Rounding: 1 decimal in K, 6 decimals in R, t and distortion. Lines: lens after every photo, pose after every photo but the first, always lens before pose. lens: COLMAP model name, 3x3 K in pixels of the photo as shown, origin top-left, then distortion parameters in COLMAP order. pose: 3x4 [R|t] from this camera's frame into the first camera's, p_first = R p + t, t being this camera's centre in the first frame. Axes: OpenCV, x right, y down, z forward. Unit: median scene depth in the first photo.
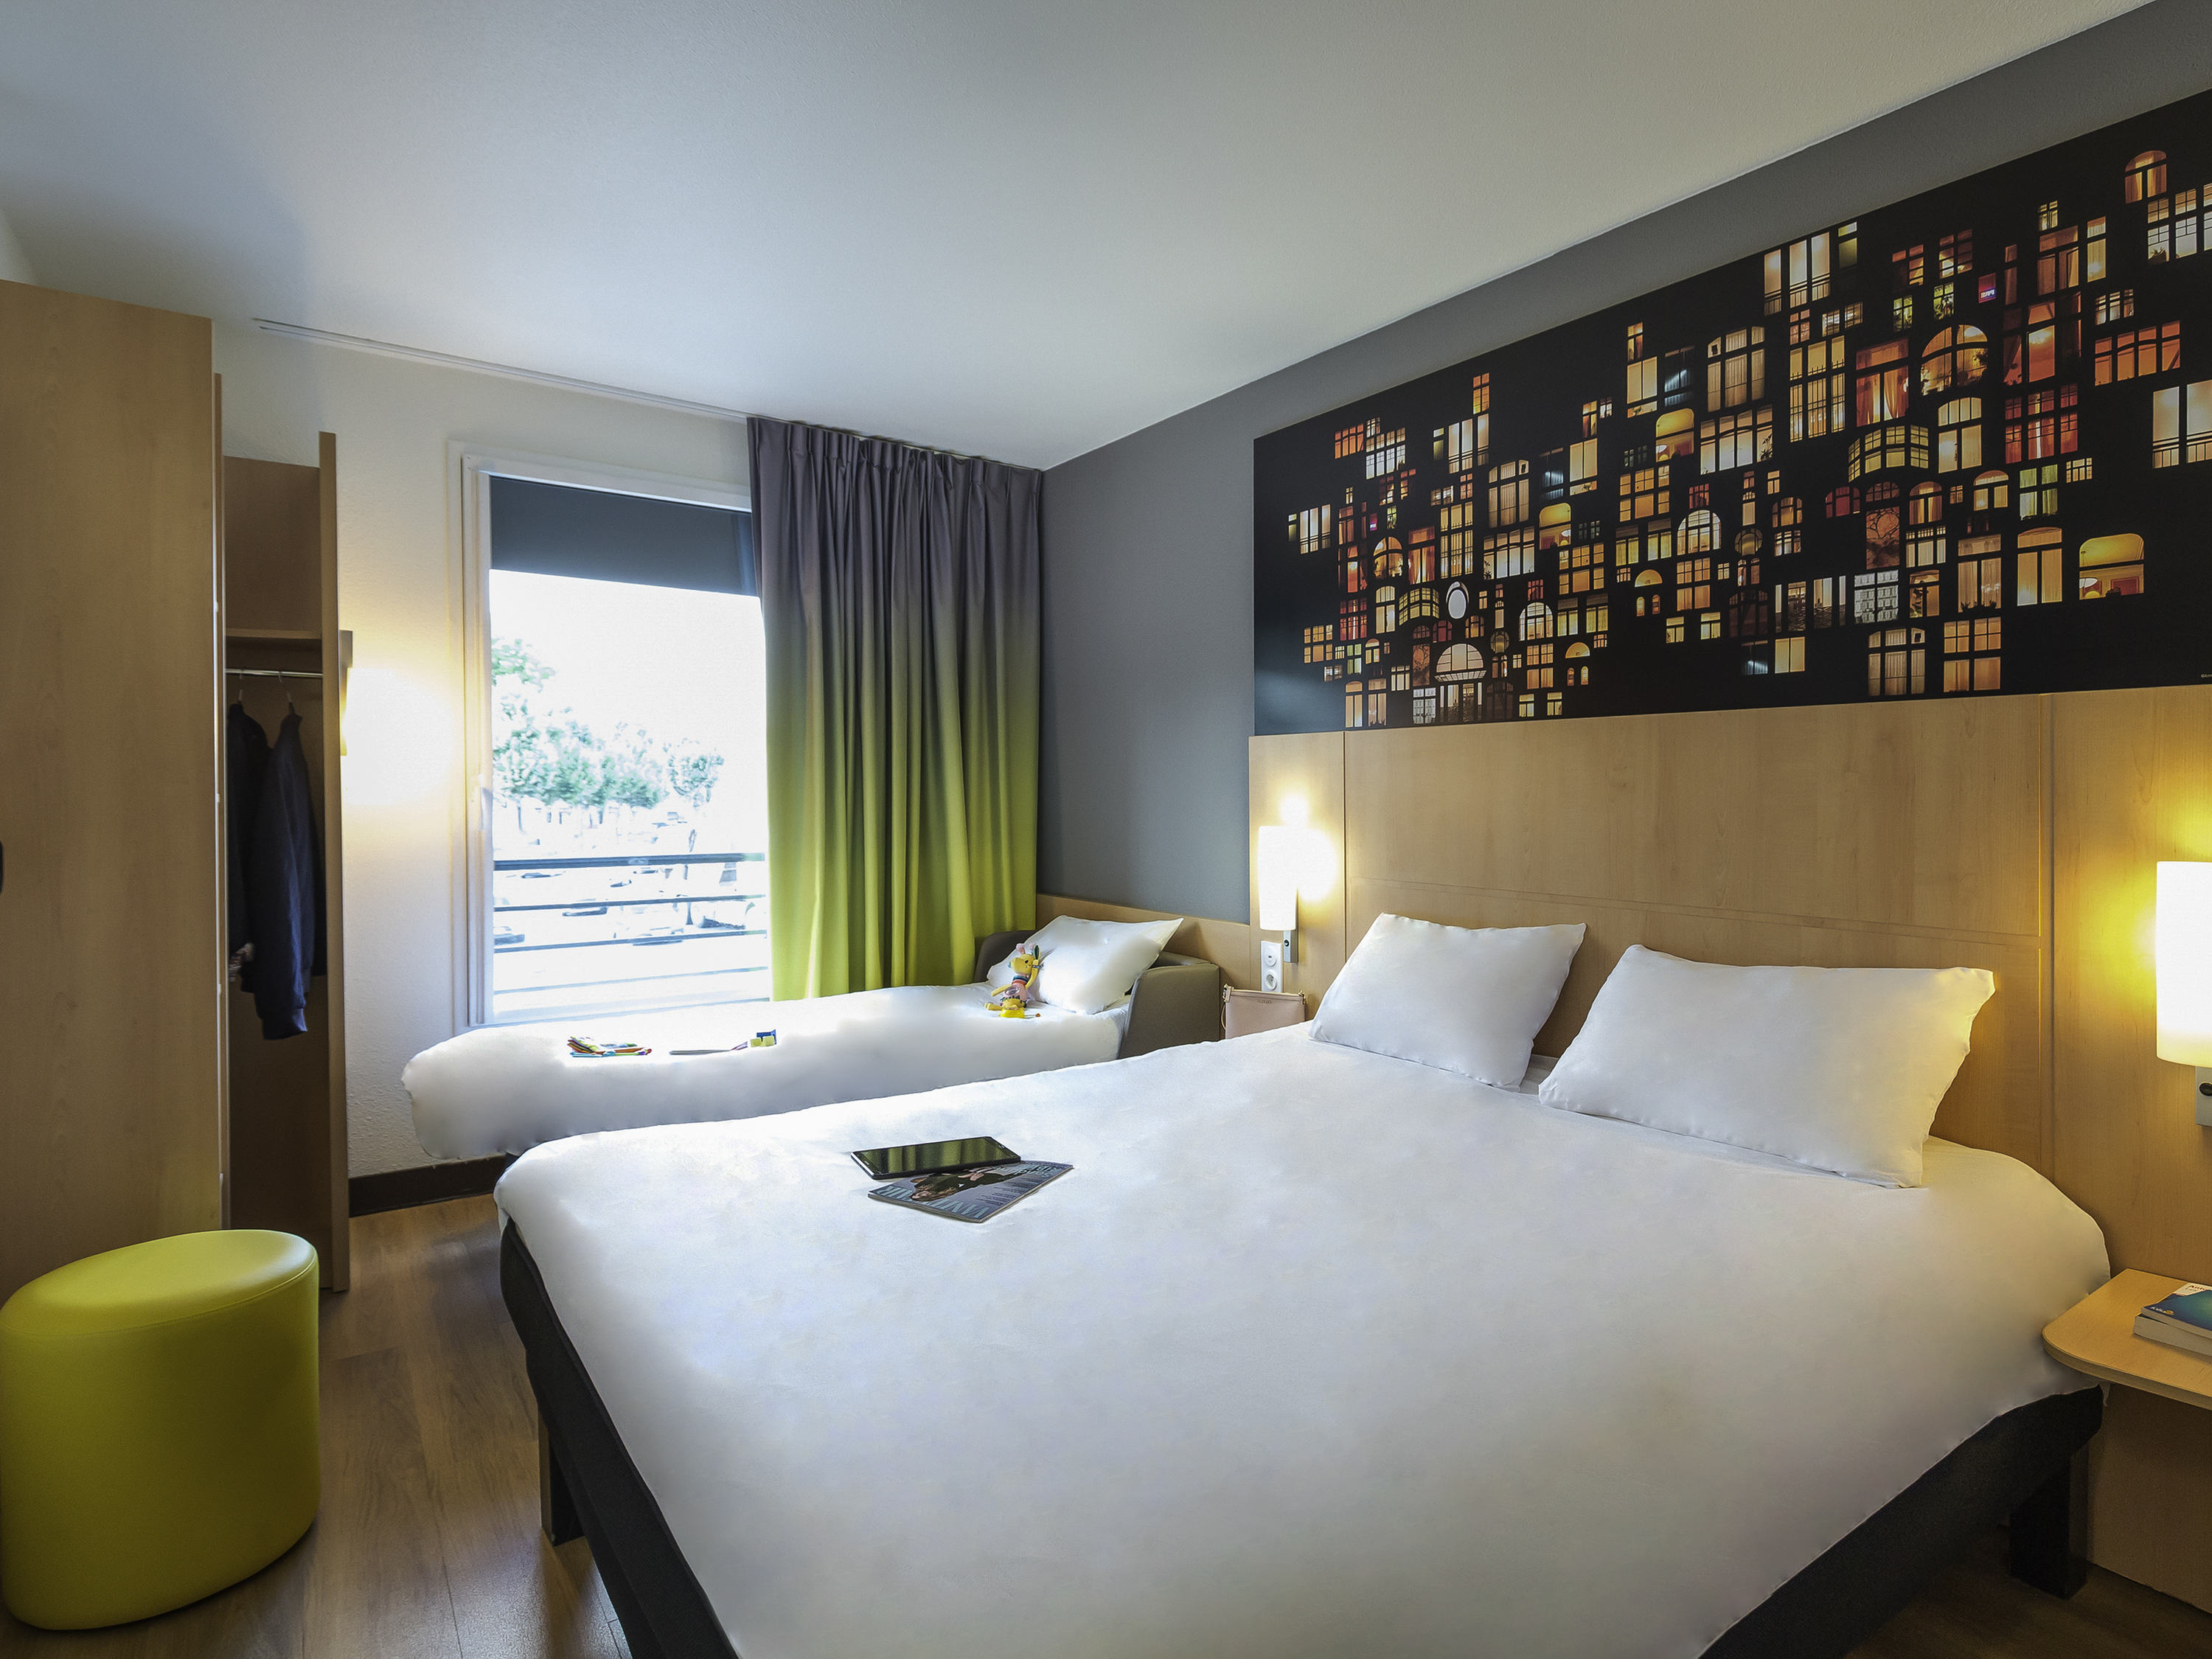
lens RADIAL K [[1119.7, 0, 1107.8], [0, 1119.7, 824.8], [0, 0, 1]] dist [-0.012761, 0.000689]
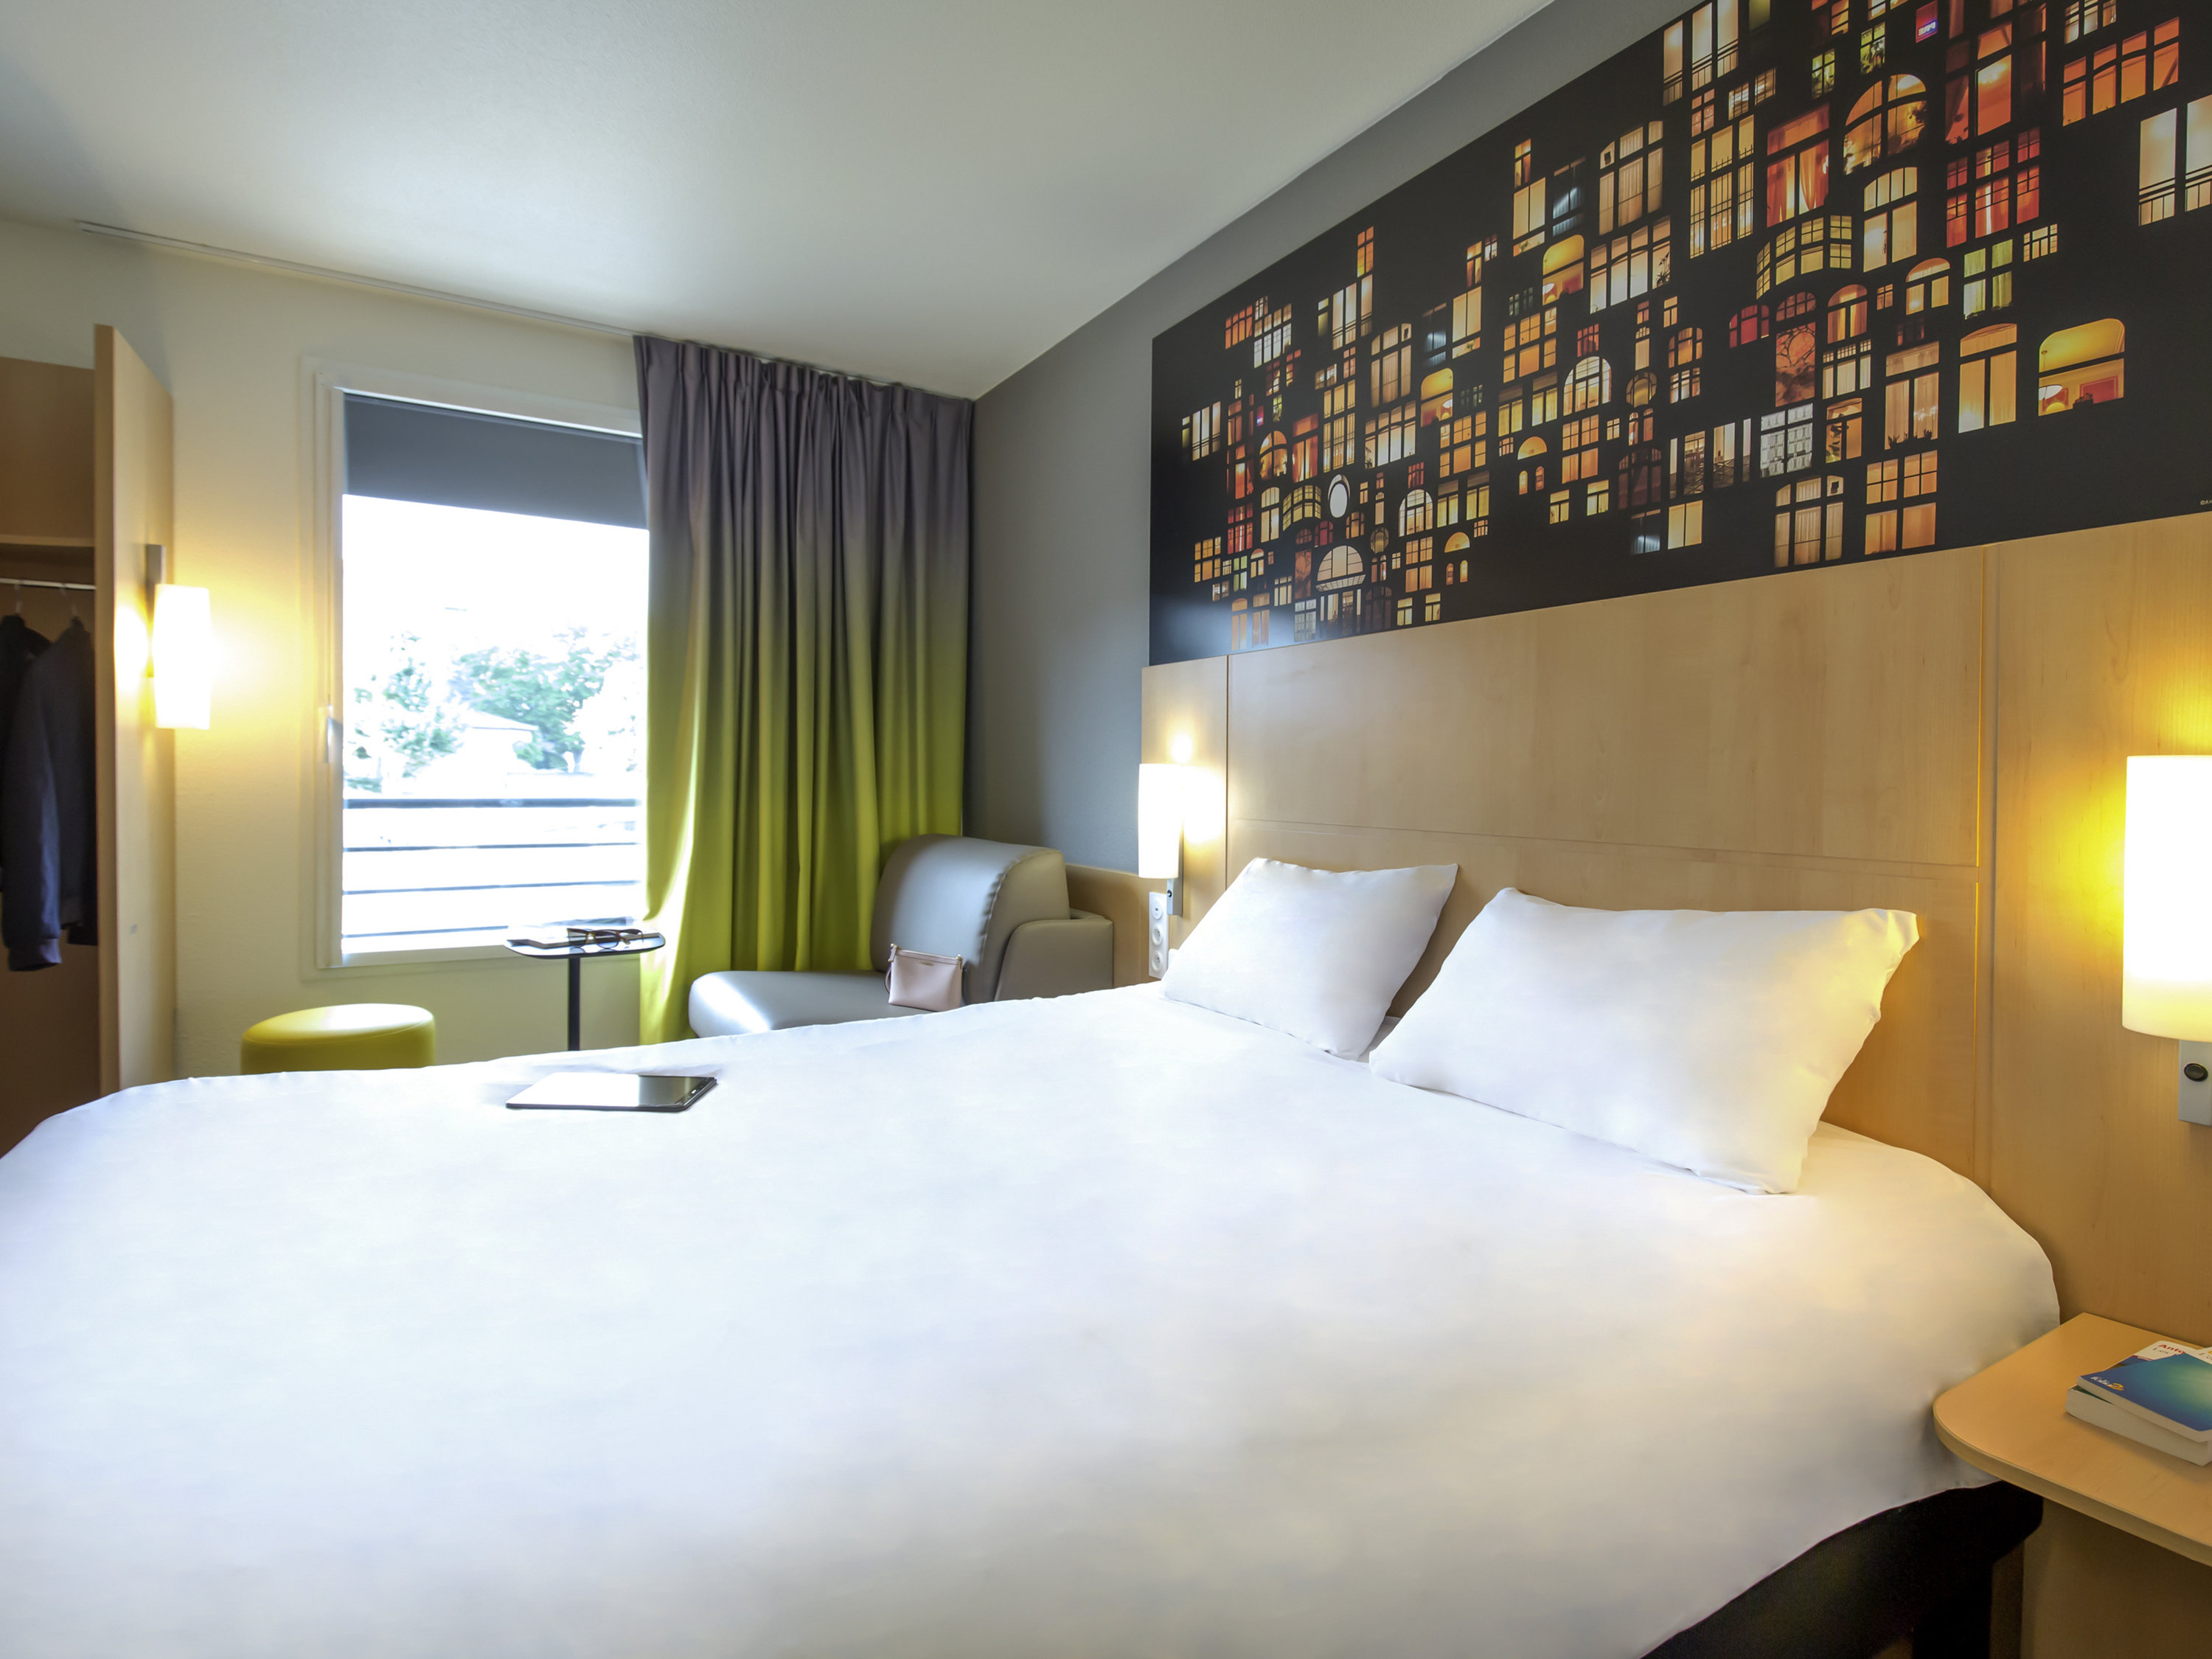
lens RADIAL K [[1119.7, 0, 1053.3], [0, 1119.7, 808.1], [0, 0, 1]] dist [-0.012761, 0.000689]
pose [[0.997673, 0.009573, -0.067511, 0.200073], [-0.008871, 0.999903, 0.010694, 0.043950], [0.067607, -0.010070, 0.997661, 0.155954]]
